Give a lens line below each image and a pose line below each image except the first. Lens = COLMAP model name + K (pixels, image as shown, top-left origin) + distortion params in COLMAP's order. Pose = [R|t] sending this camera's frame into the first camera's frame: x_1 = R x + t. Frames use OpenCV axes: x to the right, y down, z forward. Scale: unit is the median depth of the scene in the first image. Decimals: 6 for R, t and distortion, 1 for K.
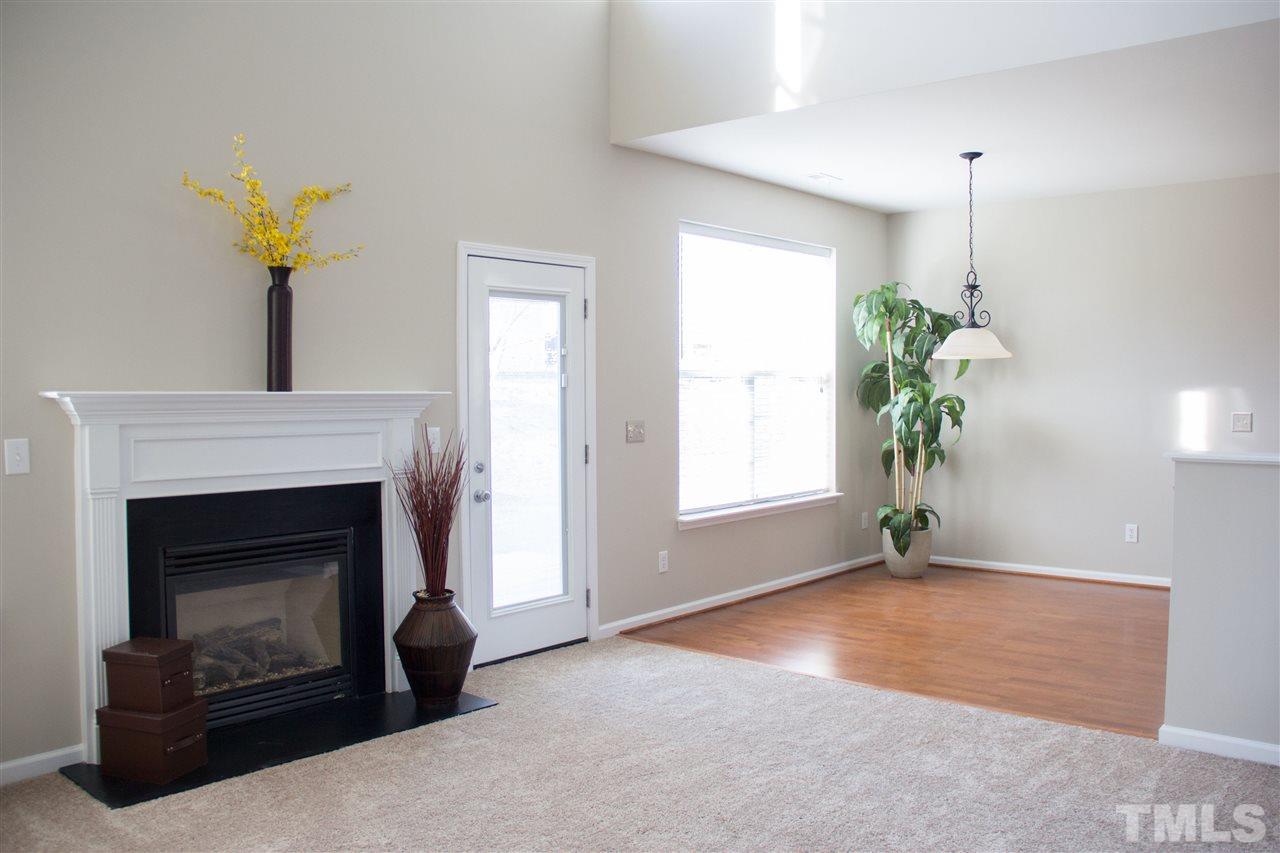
lens RADIAL K [[1091.0, 0, 643.8], [0, 1091.0, 415.9], [0, 0, 1]] dist [-0.116404, -0.005807]
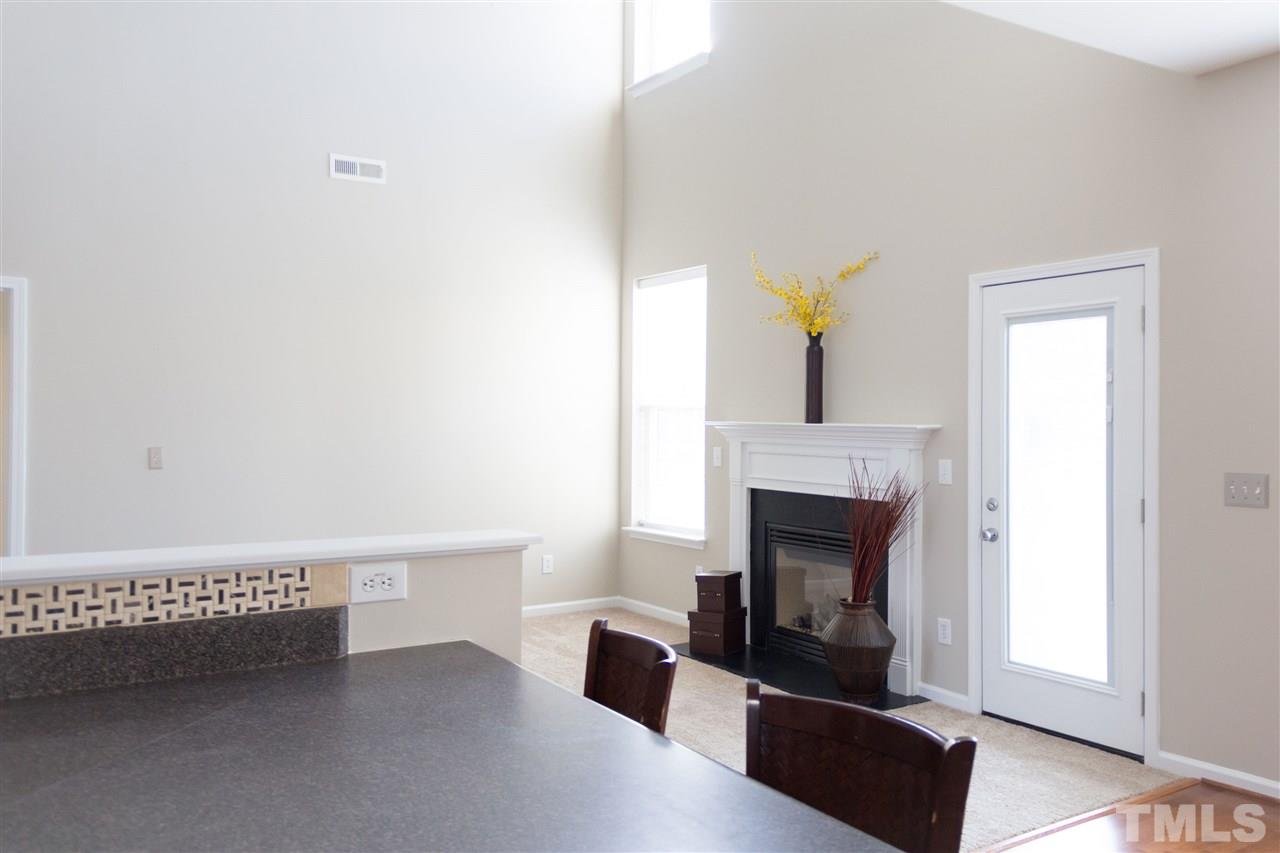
lens RADIAL K [[1012.0, 0, 641.5], [0, 1012.0, 420.4], [0, 0, 1]] dist [0.001228, -0.013823]
pose [[-0.286777, -0.004800, -0.957985, 0.792397], [-0.034130, 0.999404, 0.005209, -0.021177], [0.957389, 0.034190, -0.286770, 0.957598]]
